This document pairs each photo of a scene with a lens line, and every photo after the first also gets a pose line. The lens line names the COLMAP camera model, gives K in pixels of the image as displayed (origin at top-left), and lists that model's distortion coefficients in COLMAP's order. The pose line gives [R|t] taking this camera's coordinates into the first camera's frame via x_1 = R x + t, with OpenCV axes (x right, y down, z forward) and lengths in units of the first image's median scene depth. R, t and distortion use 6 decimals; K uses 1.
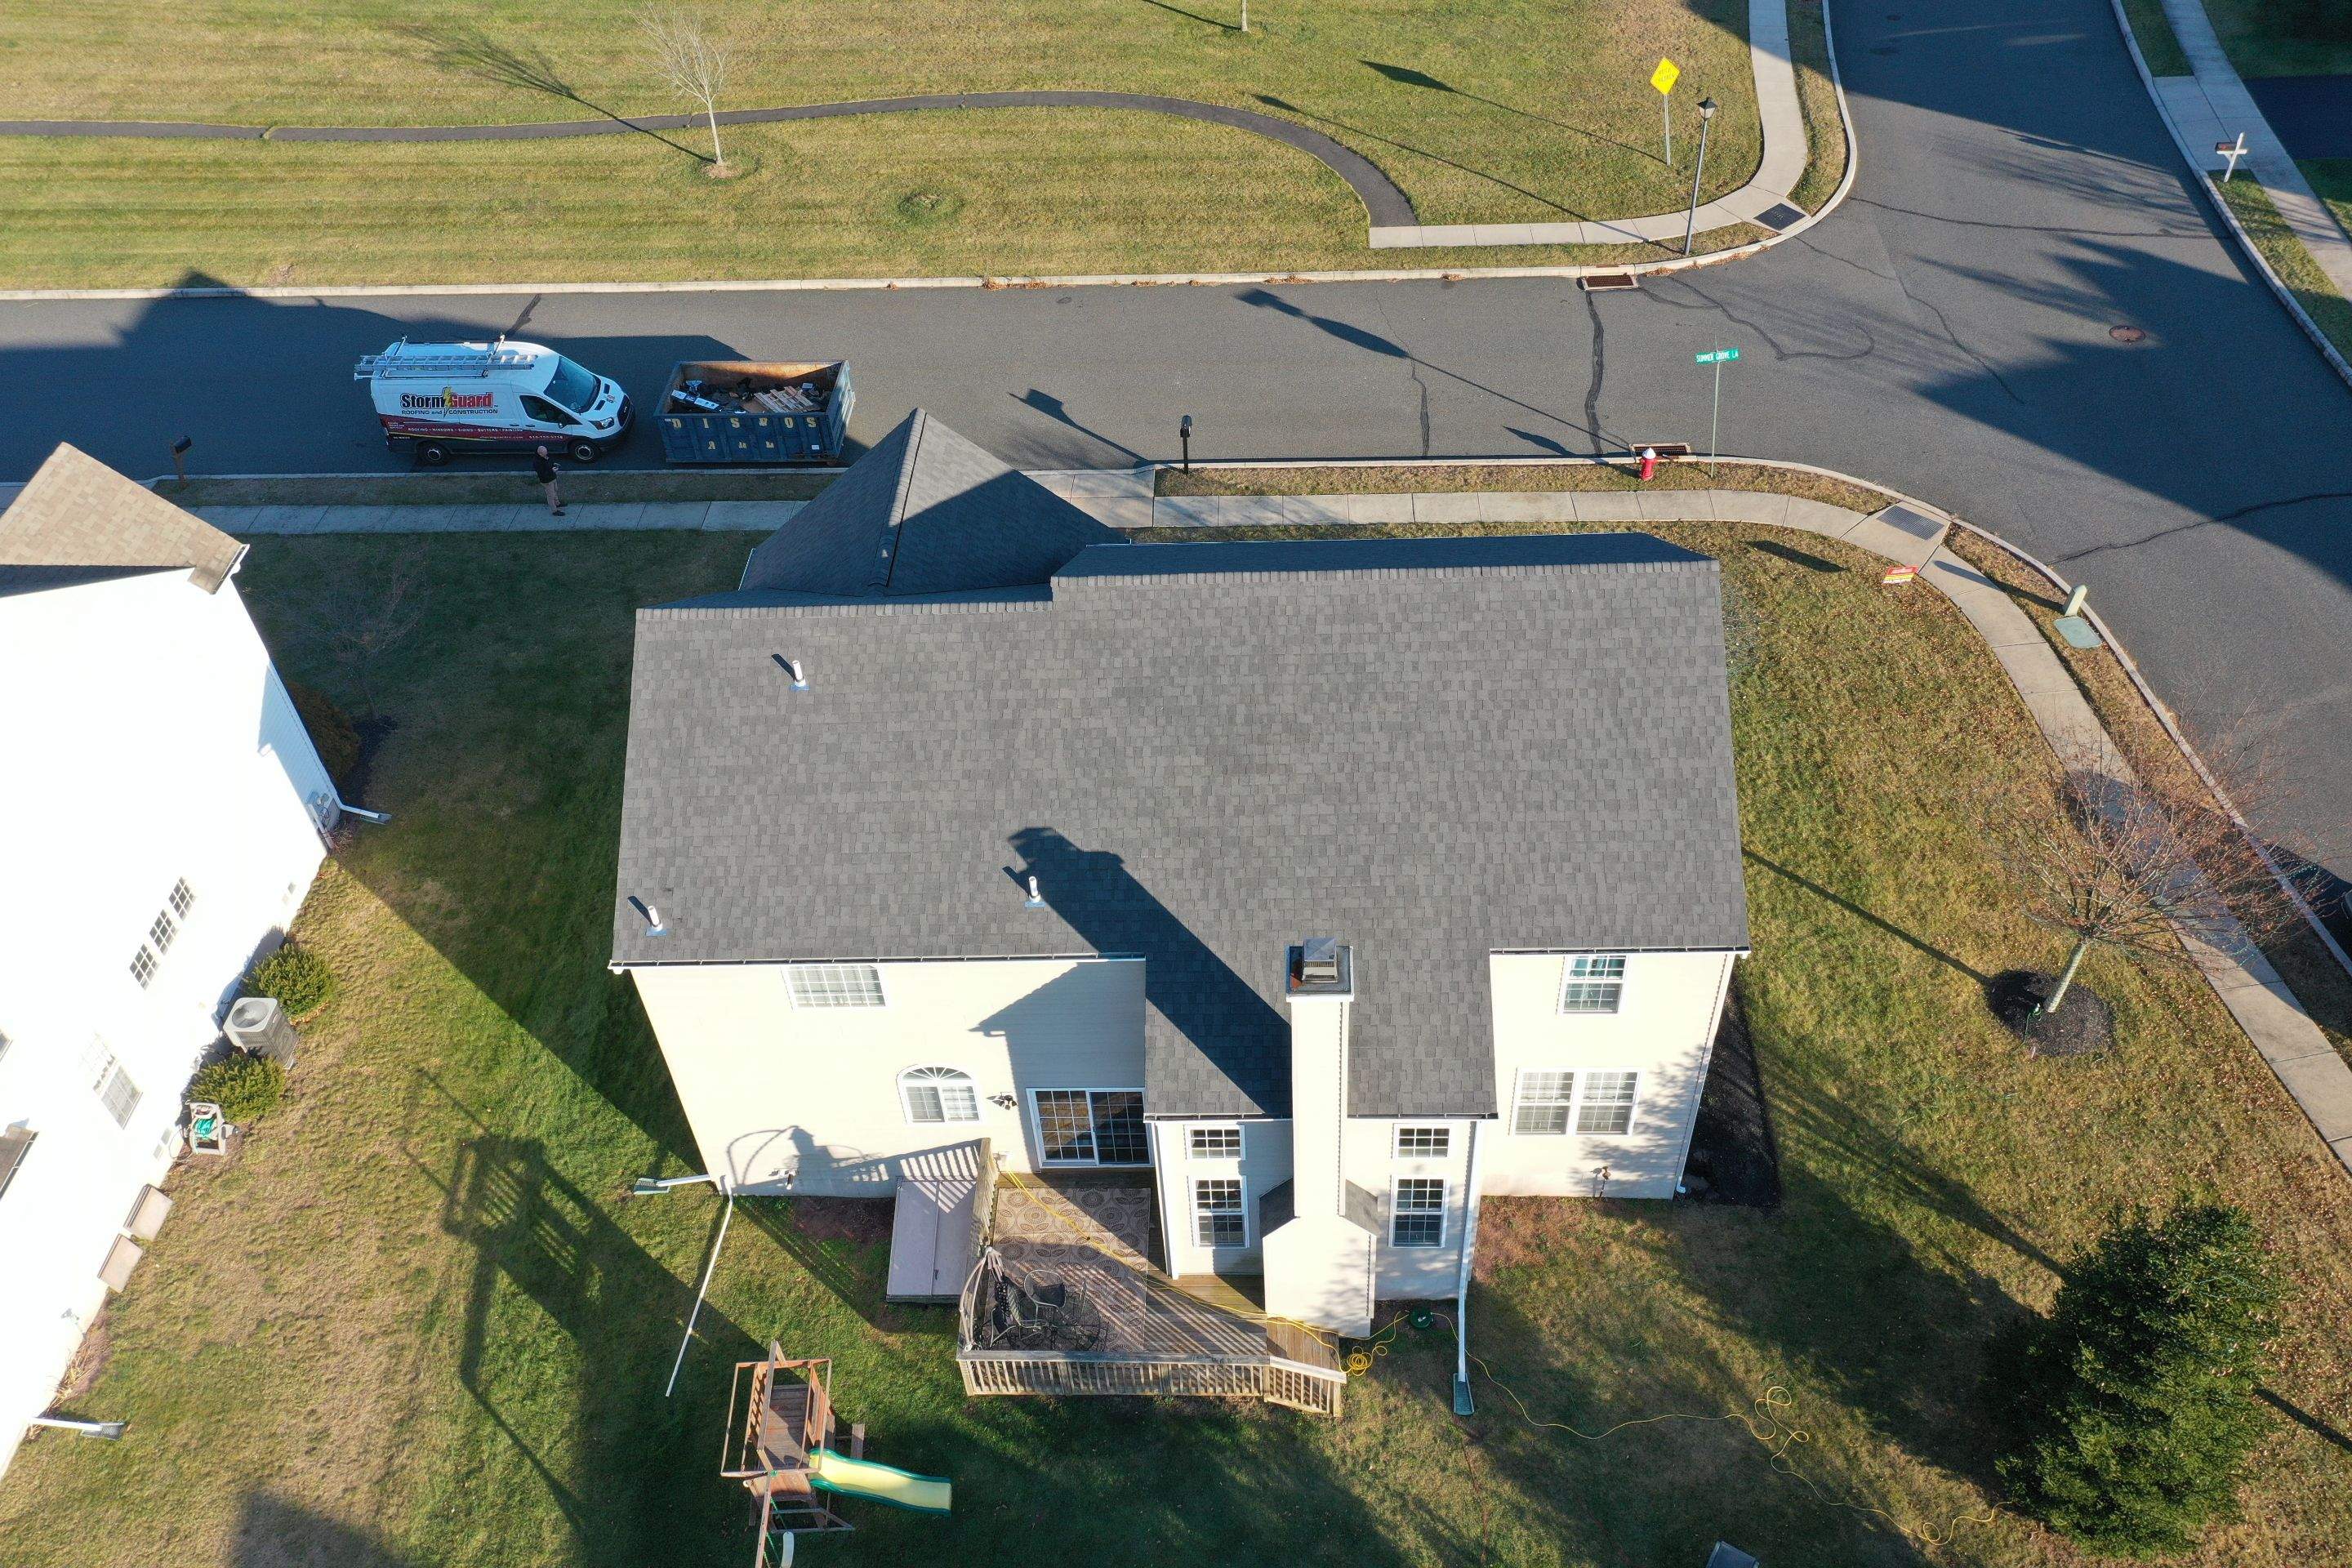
lens RADIAL K [[1857.4, 0, 1172.1], [0, 1857.4, 780.4], [0, 0, 1]] dist [0.013703, -0.003727]
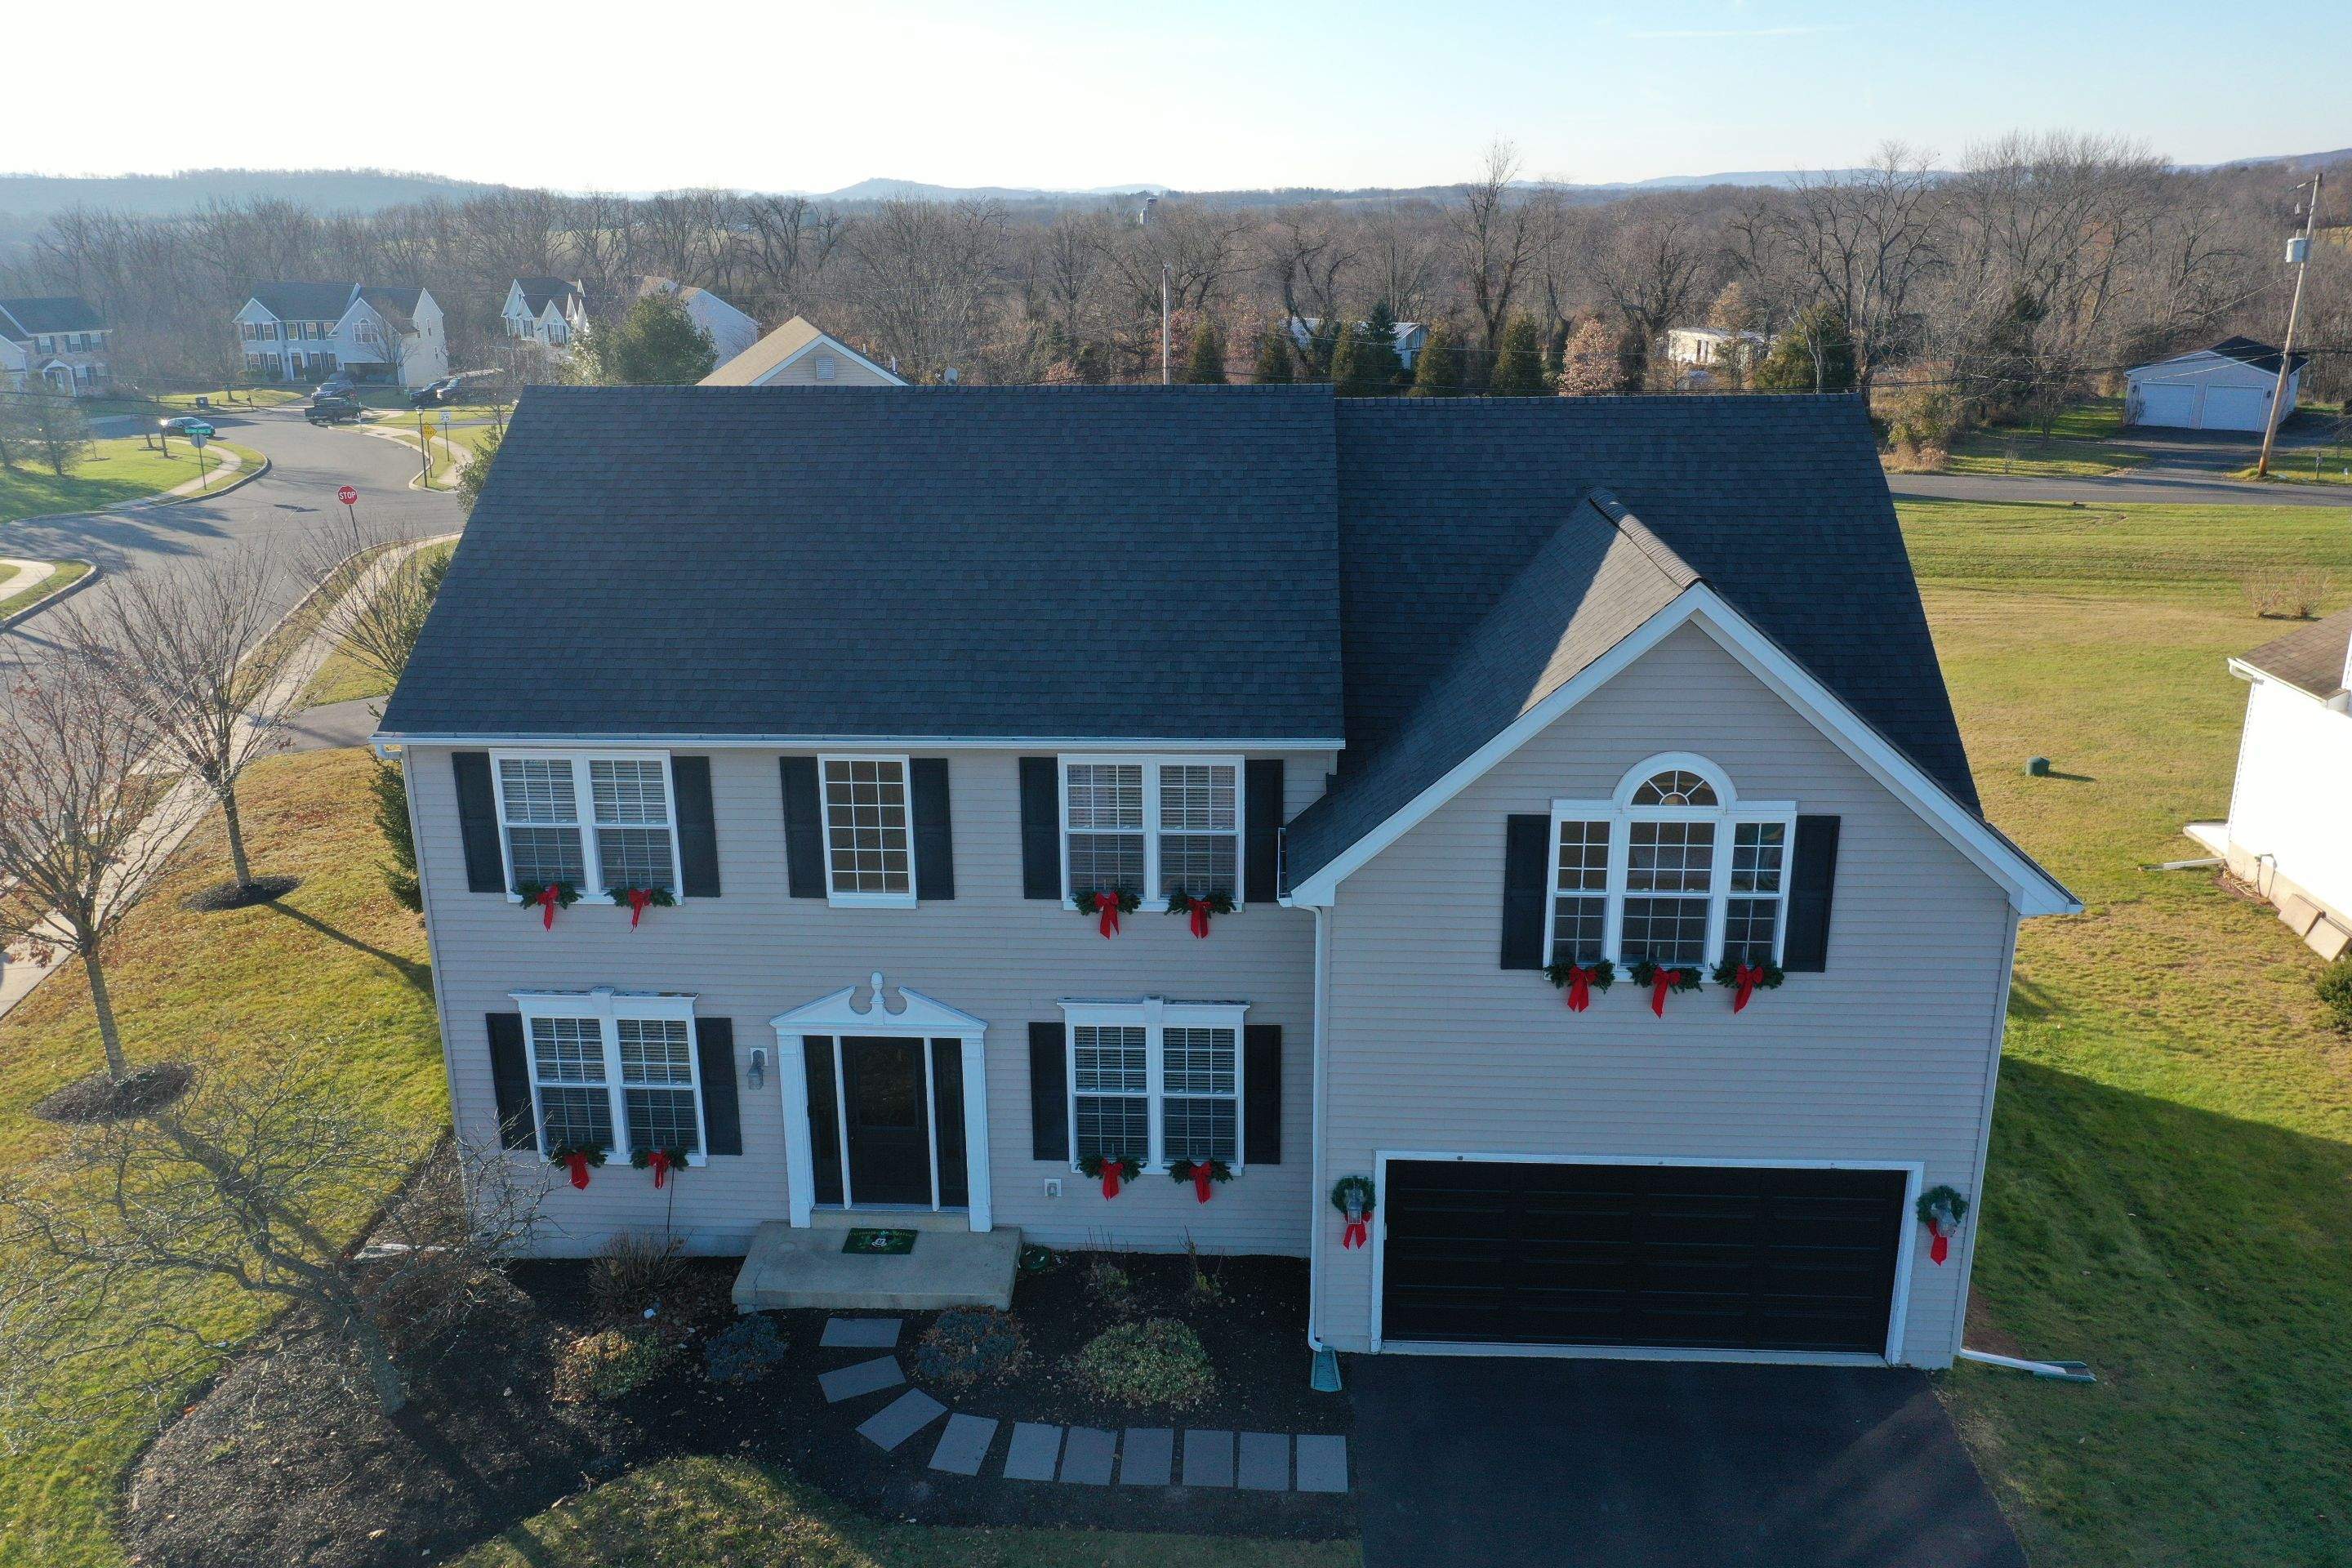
lens RADIAL K [[1857.4, 0, 1170.4], [0, 1857.4, 777.0], [0, 0, 1]] dist [0.013703, -0.003727]
pose [[-0.997831, 0.050800, 0.041855, -0.017843], [0.061379, 0.488462, 0.870424, -0.632513], [0.023773, 0.871105, -0.490521, 1.339366]]
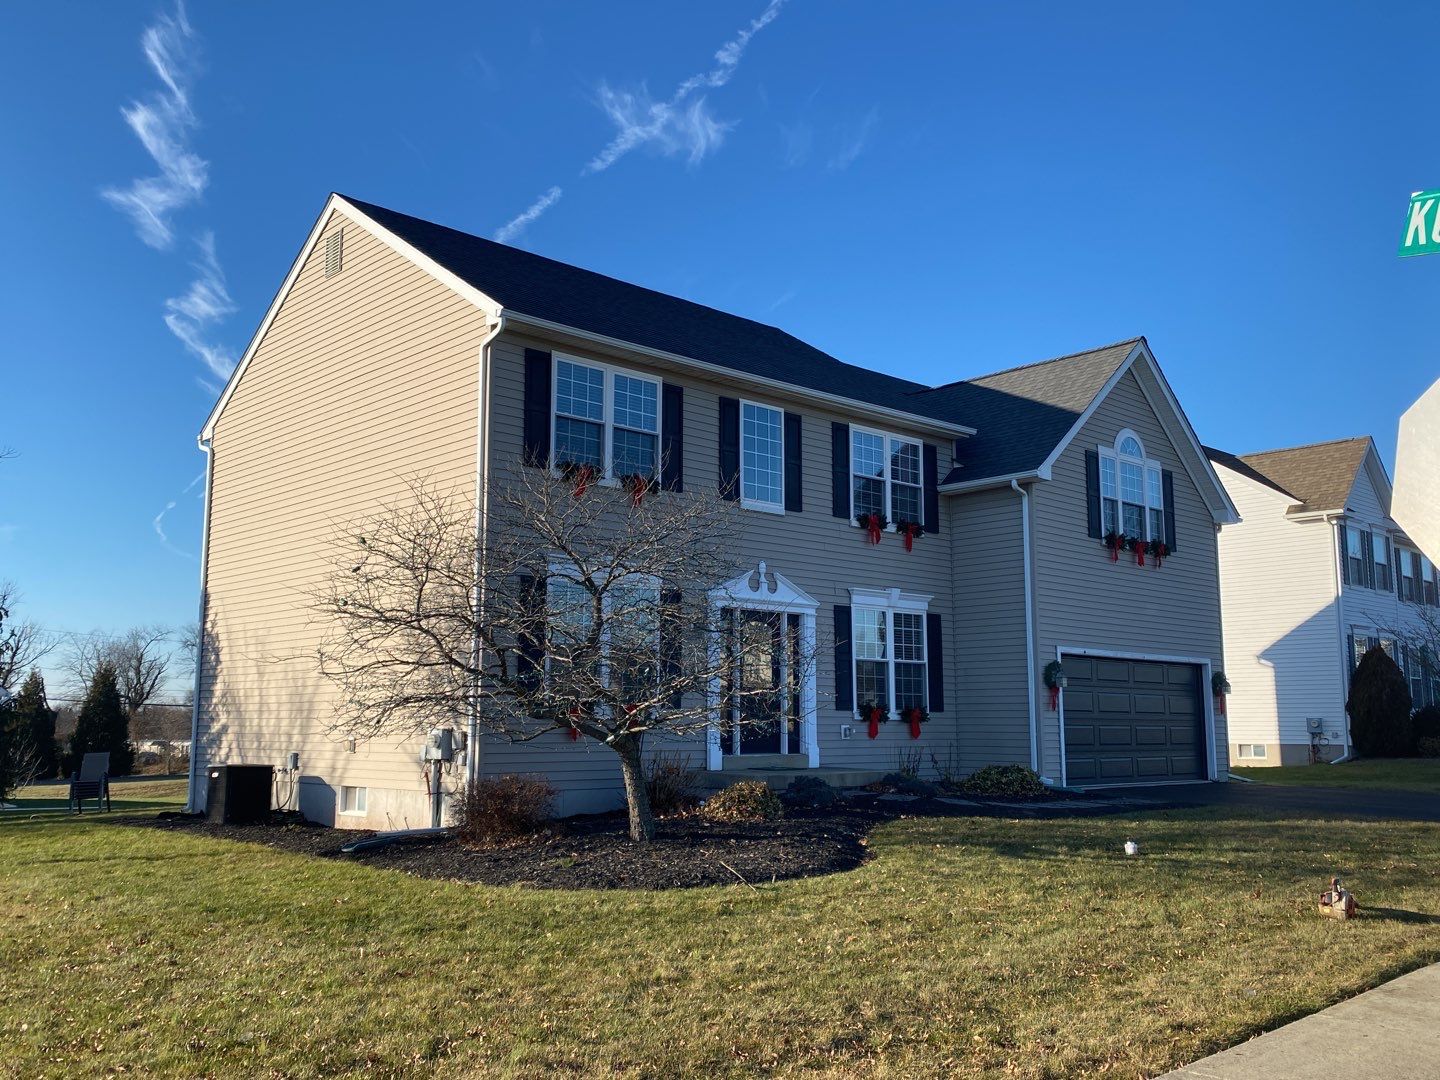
lens RADIAL K [[1255.7, 0, 696.6], [0, 1255.7, 530.0], [0, 0, 1]] dist [0.080099, -0.043576]
pose [[-0.723699, -0.054099, -0.687992, 0.542023], [-0.448012, 0.795121, 0.408741, -0.304949], [0.524925, 0.604034, -0.599665, 1.419730]]
